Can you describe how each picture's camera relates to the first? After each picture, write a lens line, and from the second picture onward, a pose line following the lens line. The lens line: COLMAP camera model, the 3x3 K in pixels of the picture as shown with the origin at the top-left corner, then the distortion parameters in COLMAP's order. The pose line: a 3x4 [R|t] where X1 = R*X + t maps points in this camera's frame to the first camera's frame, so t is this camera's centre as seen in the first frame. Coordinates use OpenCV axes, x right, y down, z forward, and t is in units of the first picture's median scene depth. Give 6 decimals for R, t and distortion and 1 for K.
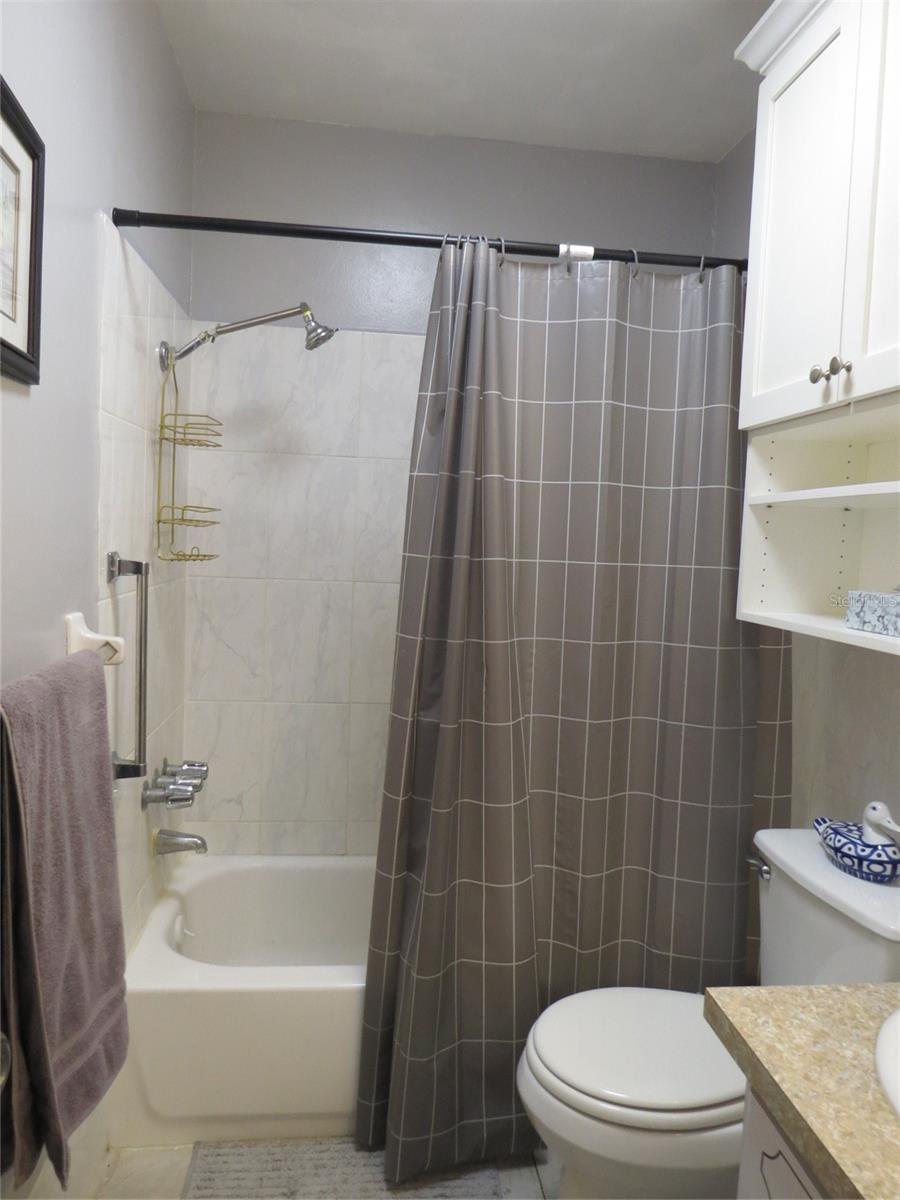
lens RADIAL K [[852.7, 0, 448.1], [0, 852.7, 601.8], [0, 0, 1]] dist [-0.031198, 0.010990]
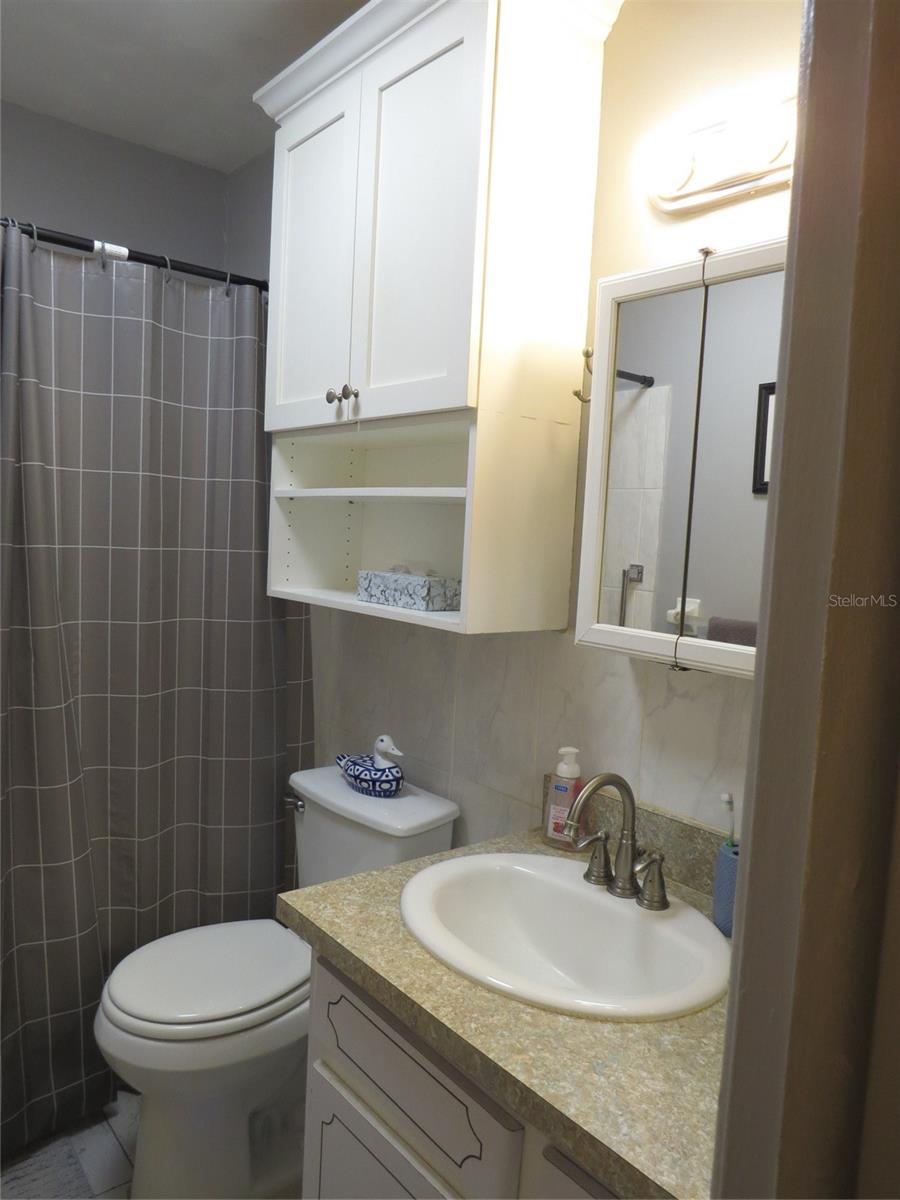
lens RADIAL K [[852.7, 0, 448.3], [0, 852.7, 601.4], [0, 0, 1]] dist [-0.031198, 0.010990]
pose [[0.837324, -0.043919, 0.544940, -0.087572], [0.024975, 0.998800, 0.042121, -0.014598], [-0.546136, -0.021659, 0.837416, -0.107979]]
